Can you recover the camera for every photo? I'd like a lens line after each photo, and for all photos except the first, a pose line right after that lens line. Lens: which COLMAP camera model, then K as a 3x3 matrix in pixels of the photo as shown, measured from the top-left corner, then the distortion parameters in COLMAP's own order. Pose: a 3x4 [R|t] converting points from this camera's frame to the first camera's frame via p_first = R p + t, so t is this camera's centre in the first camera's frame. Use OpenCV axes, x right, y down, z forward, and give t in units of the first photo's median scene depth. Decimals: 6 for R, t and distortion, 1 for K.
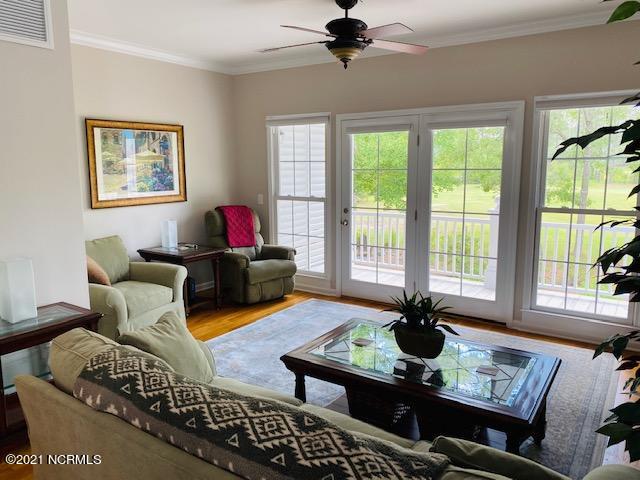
lens RADIAL K [[495.3, 0, 318.4], [0, 495.3, 243.1], [0, 0, 1]] dist [0.035878, -0.008606]
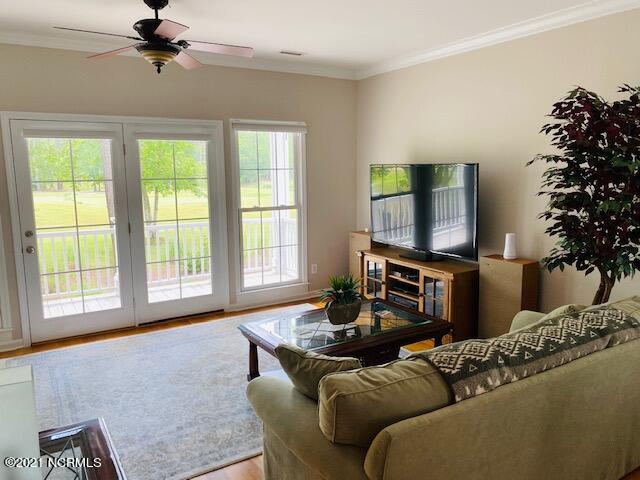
lens RADIAL K [[495.3, 0, 319.7], [0, 495.3, 235.2], [0, 0, 1]] dist [0.035878, -0.008606]
pose [[0.389313, -0.126151, 0.912426, -0.603464], [0.155641, 0.985343, 0.069823, -0.059145], [-0.907861, 0.114828, 0.403241, 0.325726]]
